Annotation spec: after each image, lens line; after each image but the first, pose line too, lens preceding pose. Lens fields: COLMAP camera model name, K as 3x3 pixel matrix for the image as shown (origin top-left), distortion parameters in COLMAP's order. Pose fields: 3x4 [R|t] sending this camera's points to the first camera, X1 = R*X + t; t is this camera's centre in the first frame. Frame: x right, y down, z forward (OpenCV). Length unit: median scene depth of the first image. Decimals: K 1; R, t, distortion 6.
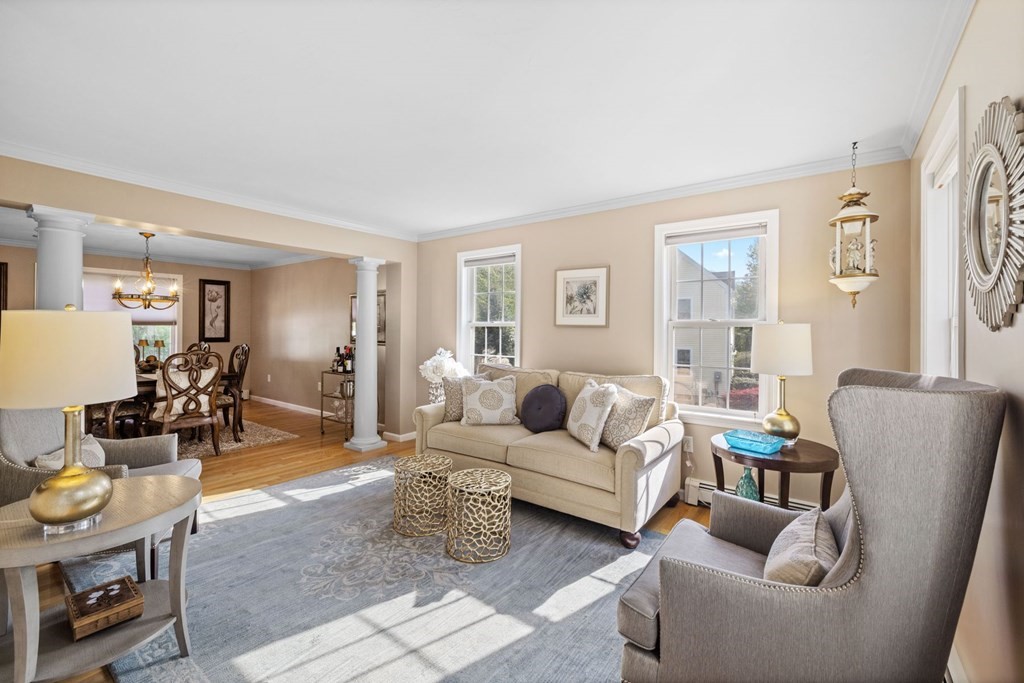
lens RADIAL K [[429.6, 0, 520.3], [0, 429.6, 331.3], [0, 0, 1]] dist [0.000656, -0.000472]
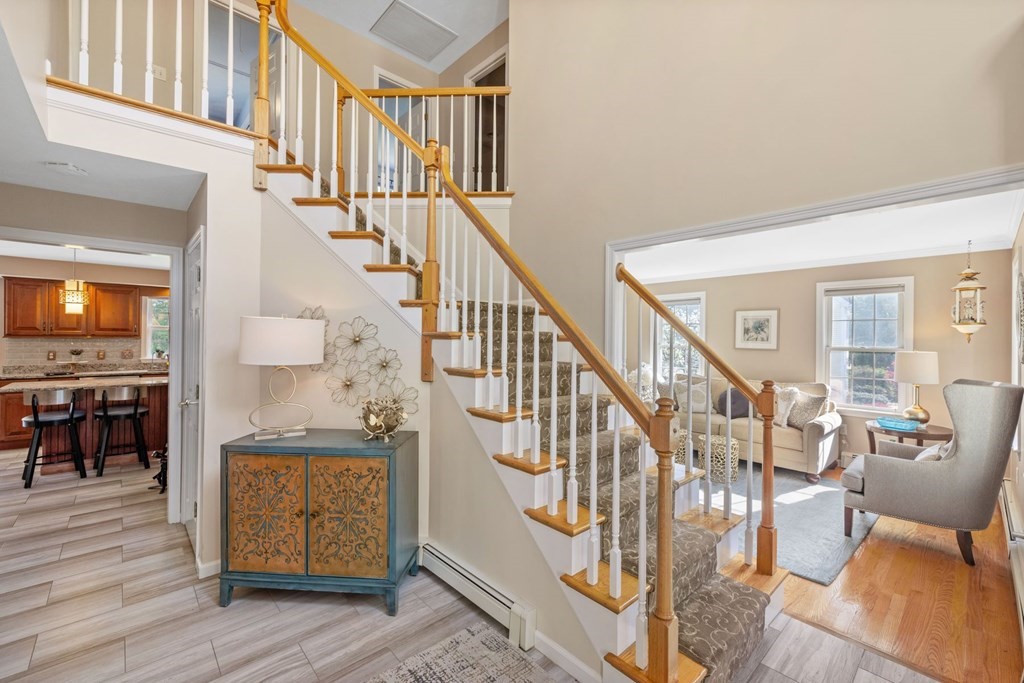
lens RADIAL K [[429.6, 0, 514.7], [0, 429.6, 341.3], [0, 0, 1]] dist [0.000656, -0.000472]
pose [[0.982386, 0.002994, -0.186839, -0.582521], [-0.003012, 0.999995, 0.000188, -0.054918], [0.186838, 0.000378, 0.982391, -0.881517]]
